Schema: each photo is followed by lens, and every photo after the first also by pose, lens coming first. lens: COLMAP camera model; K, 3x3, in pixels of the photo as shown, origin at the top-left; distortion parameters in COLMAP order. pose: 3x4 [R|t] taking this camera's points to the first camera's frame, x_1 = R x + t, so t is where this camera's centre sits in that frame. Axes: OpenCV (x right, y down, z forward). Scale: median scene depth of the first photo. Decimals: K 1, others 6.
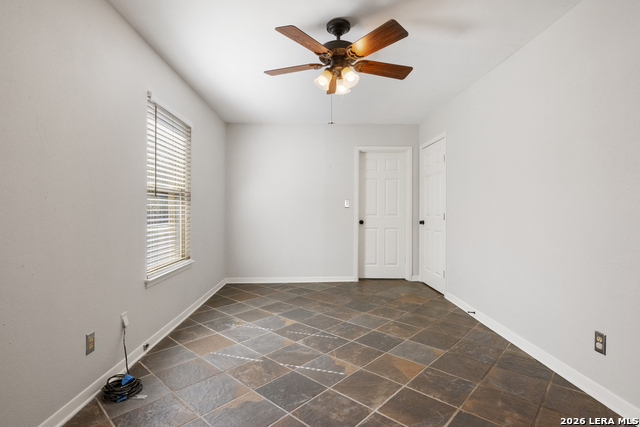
lens RADIAL K [[320.8, 0, 322.2], [0, 320.8, 212.1], [0, 0, 1]] dist [-0.002663, -0.000804]
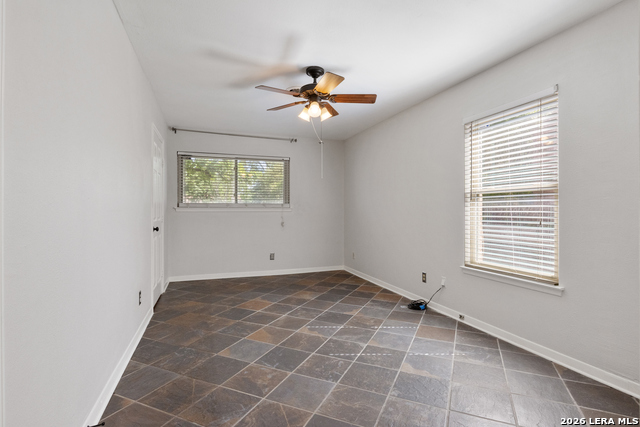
lens RADIAL K [[320.8, 0, 322.2], [0, 320.8, 212.1], [0, 0, 1]] dist [-0.002663, -0.000804]
pose [[-0.952178, -0.000248, -0.305542, 0.351235], [-0.004182, 0.999917, 0.012221, -0.017522], [0.305514, 0.012914, -0.952100, 1.885477]]
